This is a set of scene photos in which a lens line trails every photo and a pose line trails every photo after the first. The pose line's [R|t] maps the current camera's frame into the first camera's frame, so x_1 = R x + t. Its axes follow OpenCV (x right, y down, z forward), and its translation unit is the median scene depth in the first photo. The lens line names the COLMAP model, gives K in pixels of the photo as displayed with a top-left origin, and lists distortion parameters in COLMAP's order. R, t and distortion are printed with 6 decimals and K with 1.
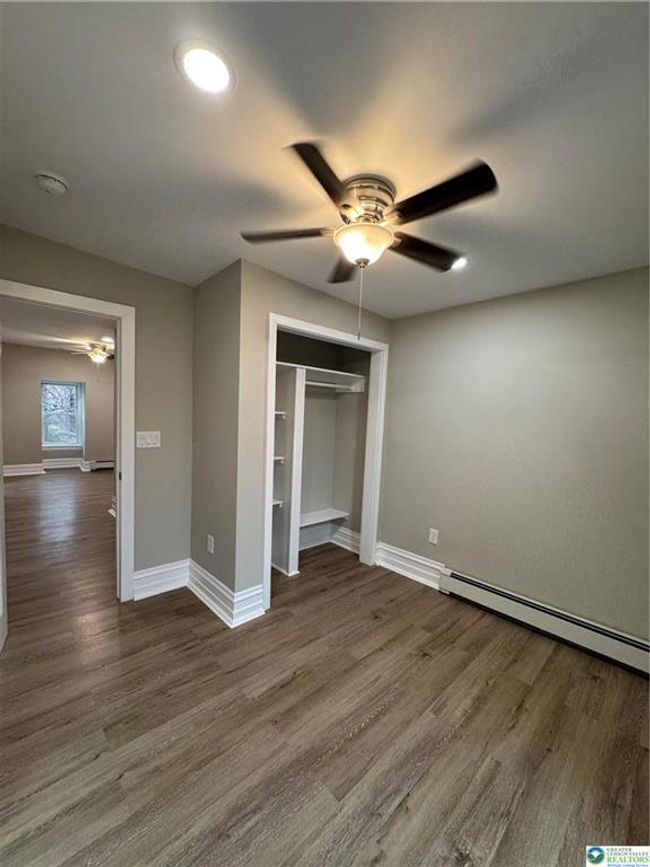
lens RADIAL K [[343.7, 0, 326.3], [0, 343.7, 438.9], [0, 0, 1]] dist [-0.004206, 0.000677]
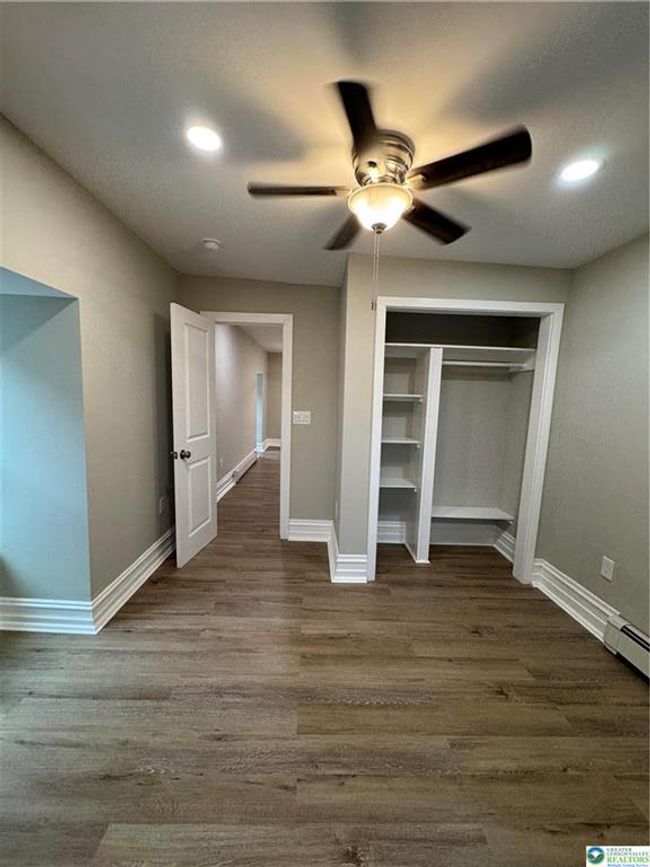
lens RADIAL K [[343.7, 0, 327.4], [0, 343.7, 440.0], [0, 0, 1]] dist [-0.004206, 0.000677]
pose [[0.746380, 0.065149, -0.662324, 0.458579], [-0.049702, 0.997874, 0.042145, 0.029369], [0.663661, 0.001462, 0.748032, 0.132049]]
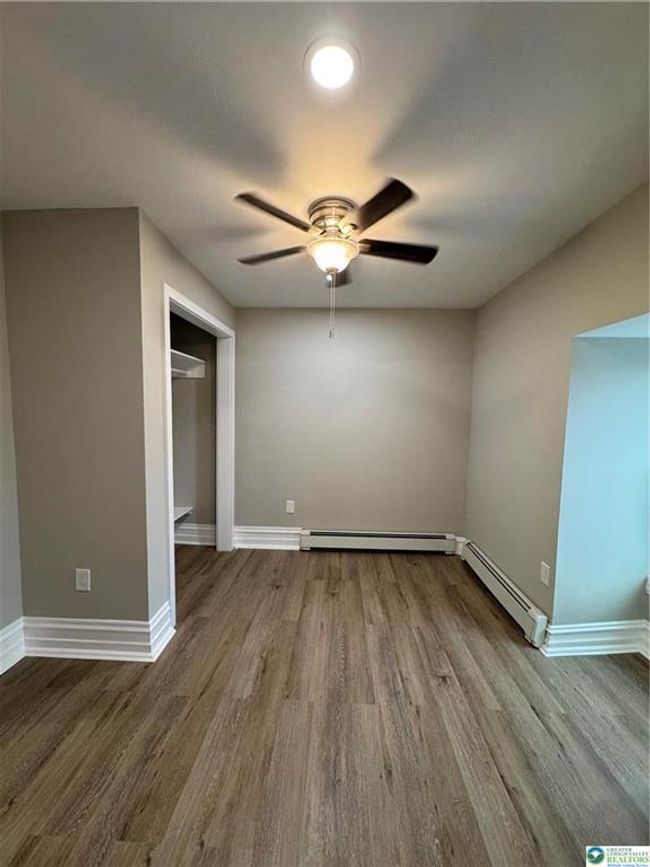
lens RADIAL K [[343.7, 0, 327.6], [0, 343.7, 437.9], [0, 0, 1]] dist [-0.004206, 0.000677]
pose [[0.717076, -0.087840, 0.691438, -0.518835], [0.060628, 0.996128, 0.063671, -0.016284], [-0.694353, -0.003736, 0.719625, 0.116794]]
